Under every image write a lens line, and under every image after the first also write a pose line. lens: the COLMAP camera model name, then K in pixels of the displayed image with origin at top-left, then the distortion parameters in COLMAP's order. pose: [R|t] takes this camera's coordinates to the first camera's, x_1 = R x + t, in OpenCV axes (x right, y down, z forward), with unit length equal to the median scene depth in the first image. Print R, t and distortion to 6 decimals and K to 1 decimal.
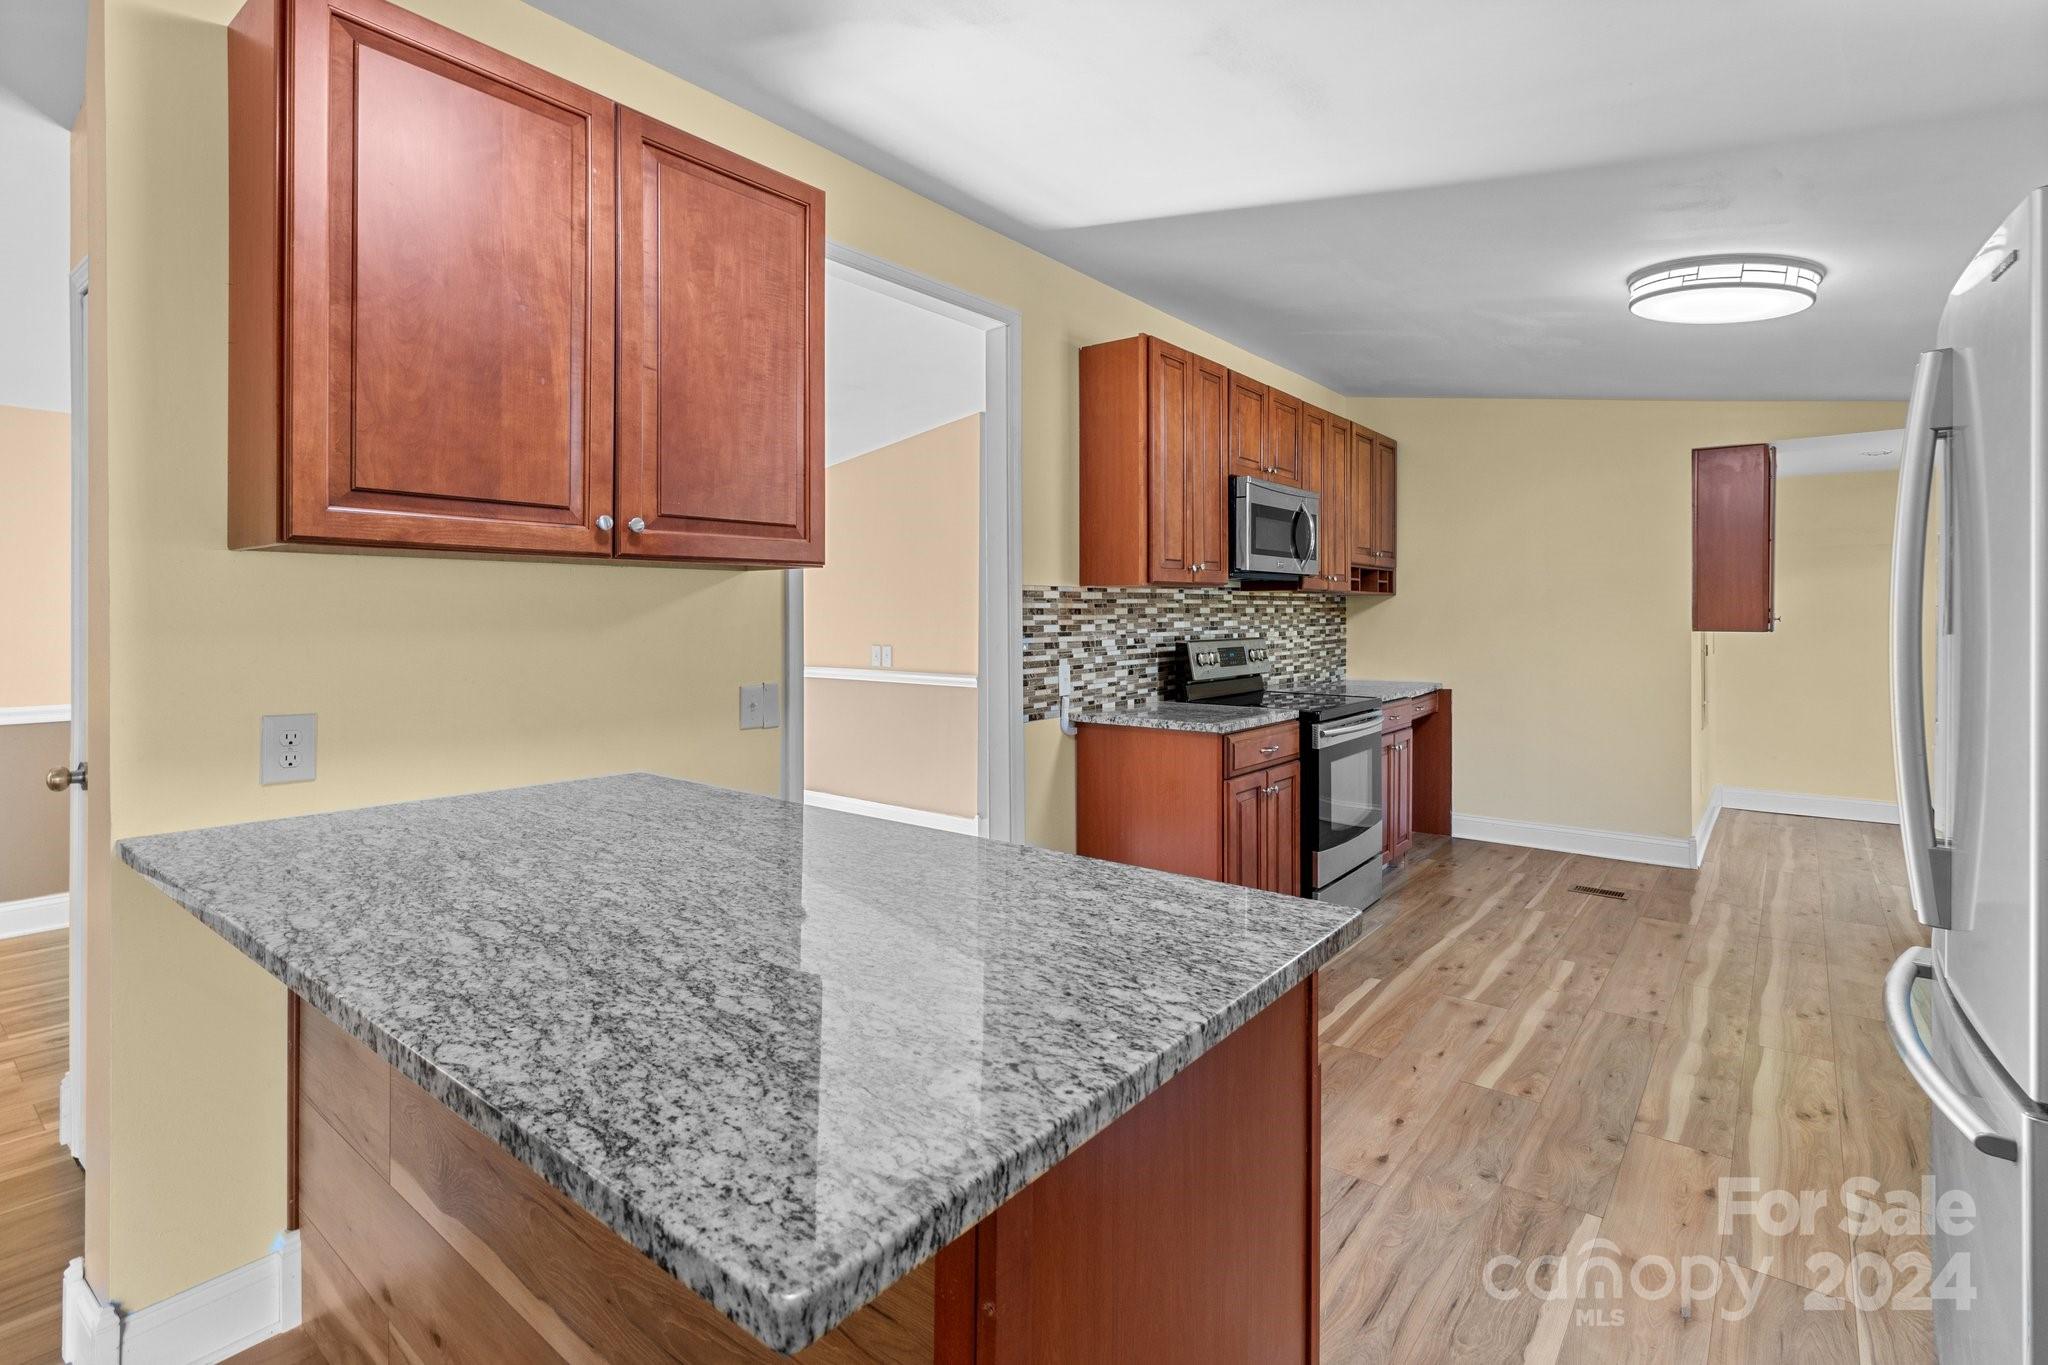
lens RADIAL K [[957.2, 0, 1049.1], [0, 957.2, 613.8], [0, 0, 1]] dist [-0.000594, 0.000861]
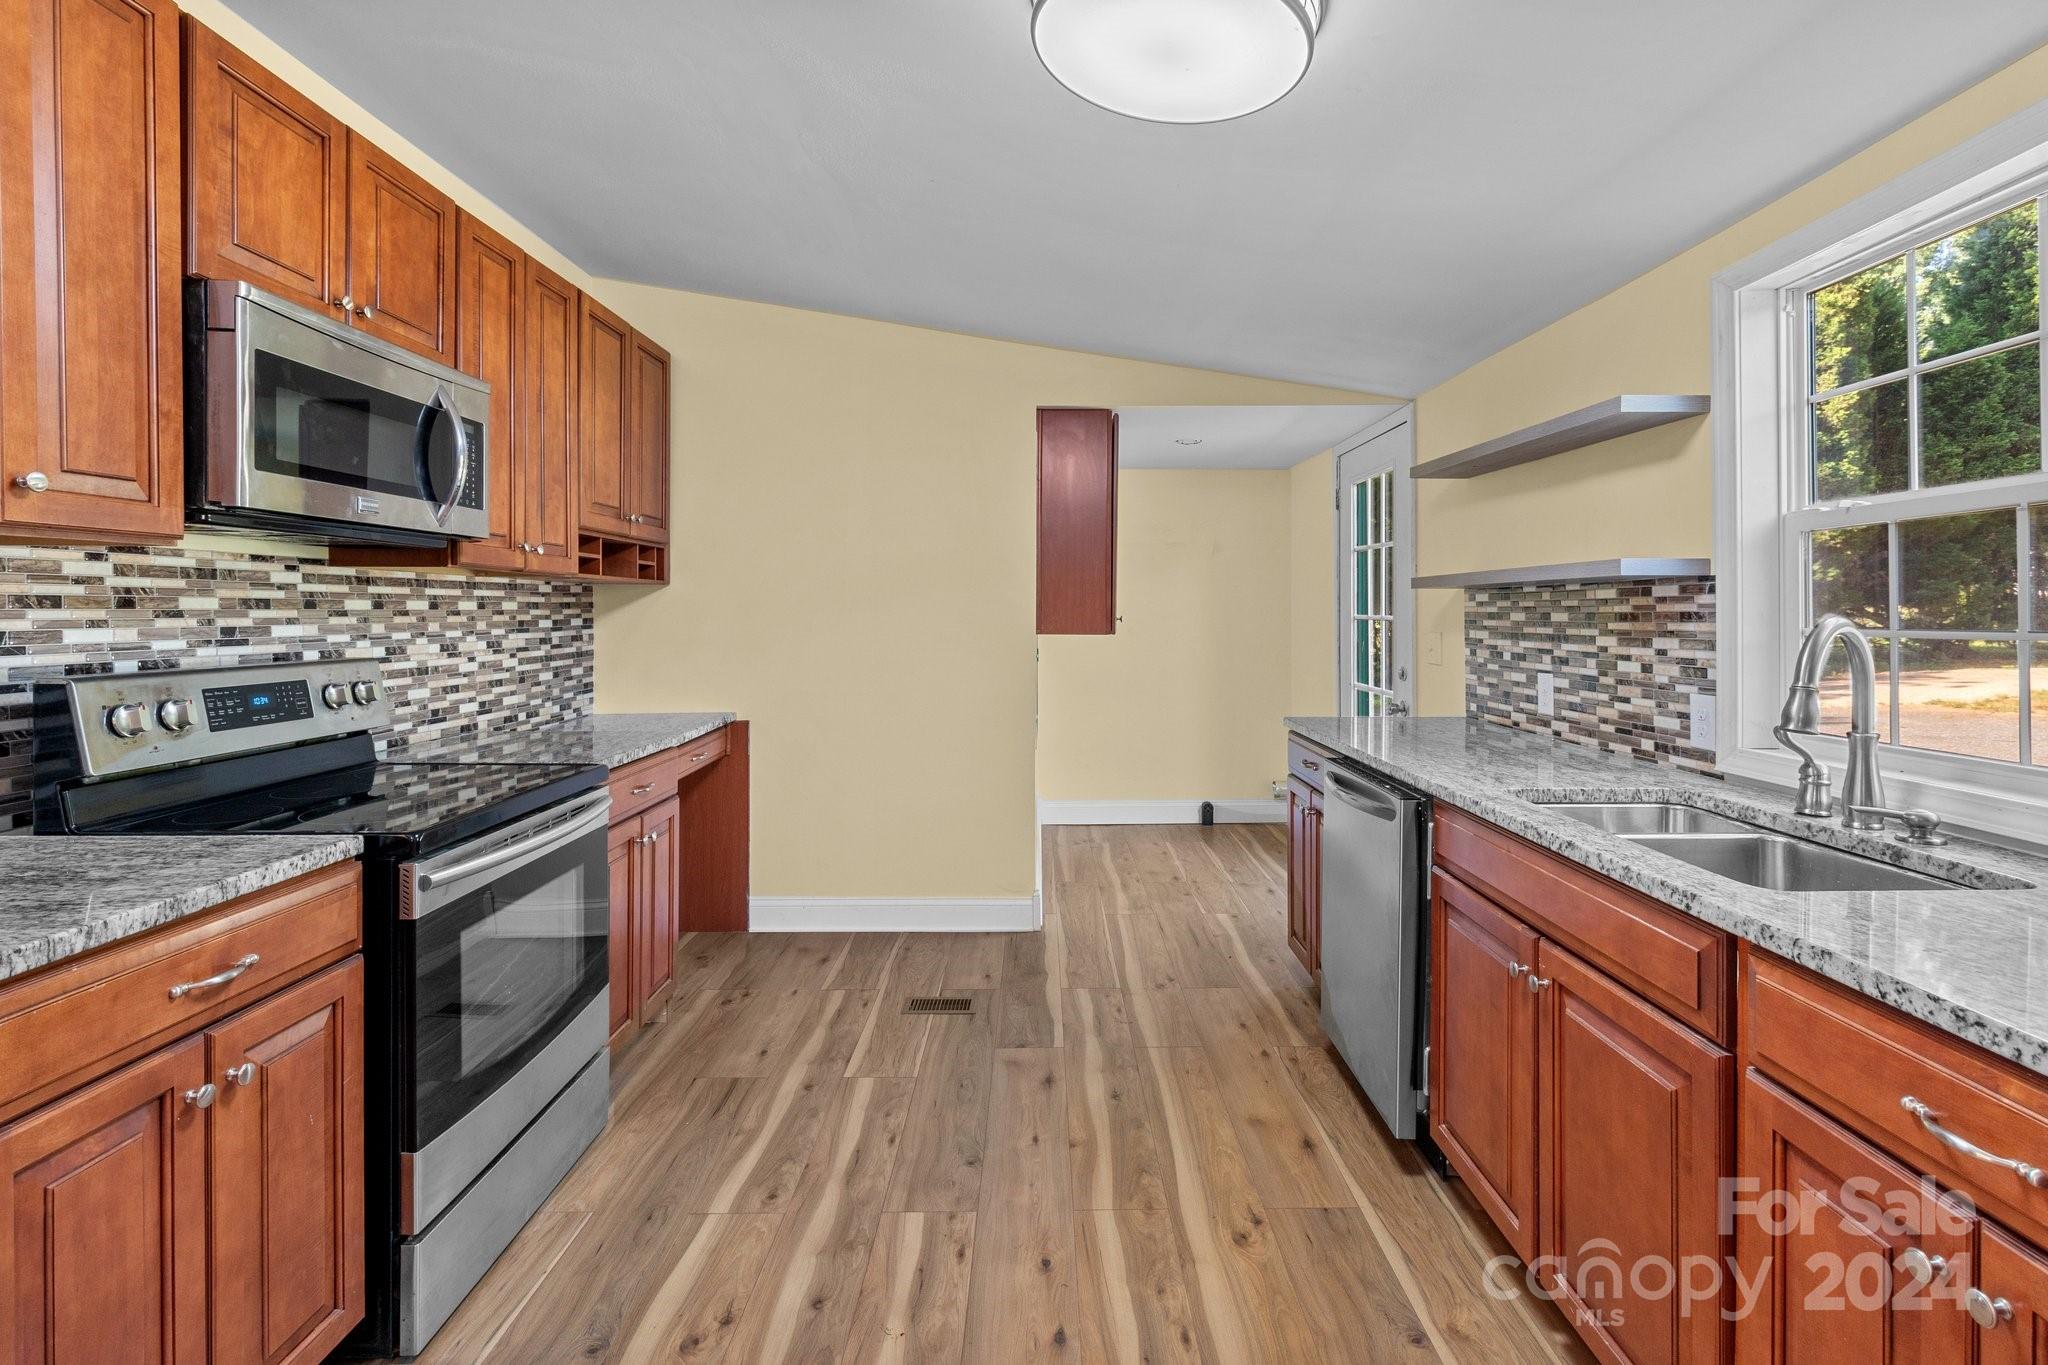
lens RADIAL K [[957.2, 0, 1050.3], [0, 957.2, 618.6], [0, 0, 1]] dist [-0.000594, 0.000861]
pose [[0.782287, -0.001034, 0.622917, 0.214933], [-0.002889, 0.999982, 0.005288, 0.000132], [-0.622911, -0.005936, 0.782270, 0.432621]]
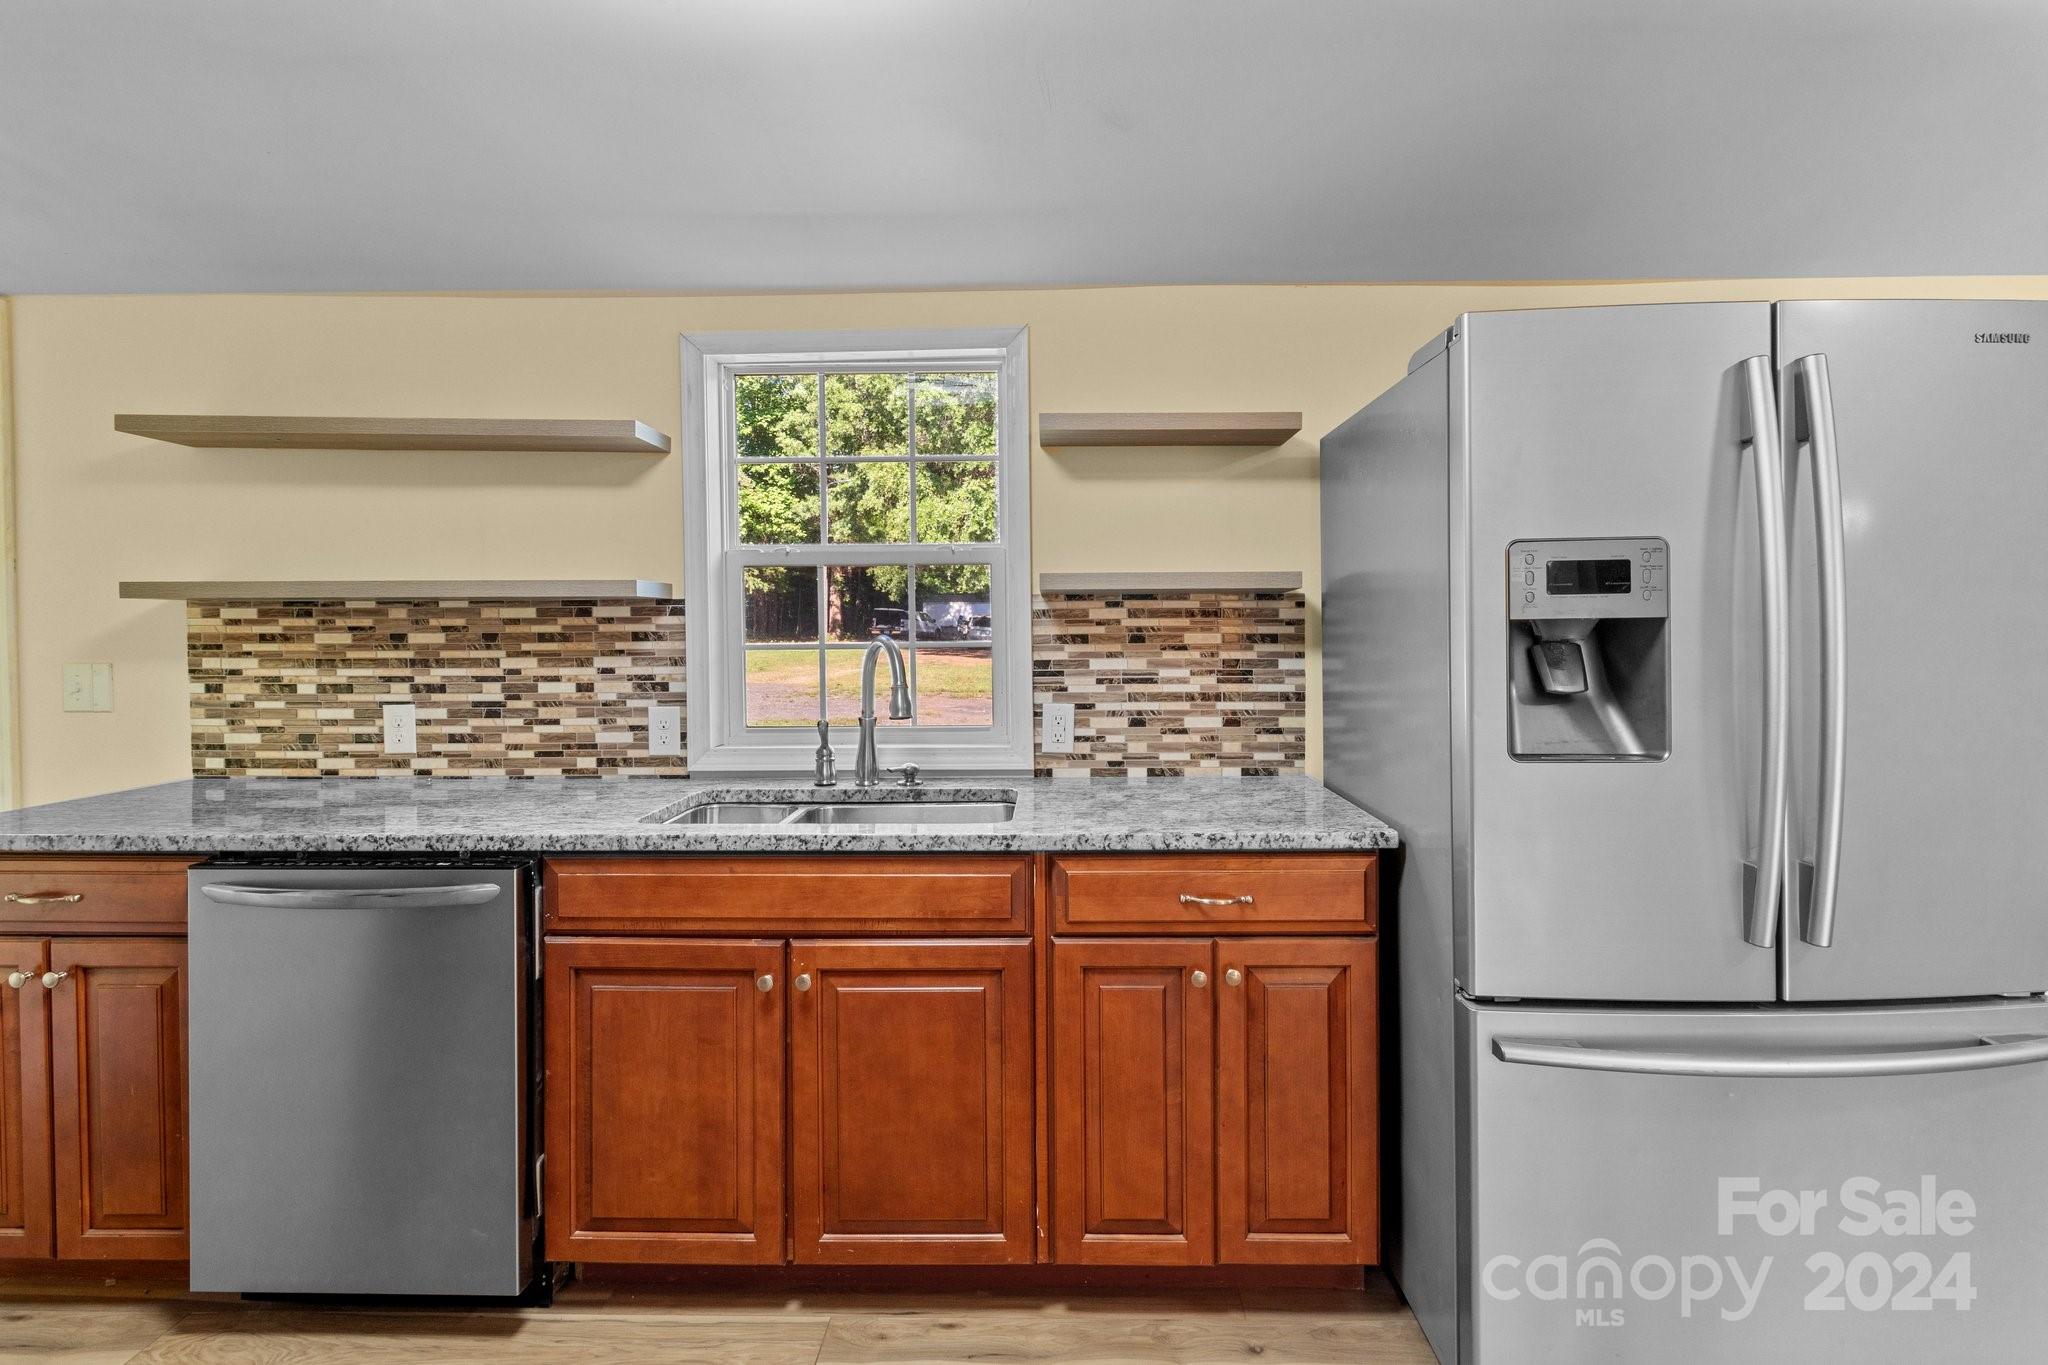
lens RADIAL K [[957.2, 0, 1048.7], [0, 957.2, 634.9], [0, 0, 1]] dist [-0.000594, 0.000861]
pose [[-0.603364, -0.001012, 0.797465, 0.217936], [0.004482, 0.999979, 0.004661, -0.001562], [-0.797453, 0.006386, -0.603347, 0.788724]]
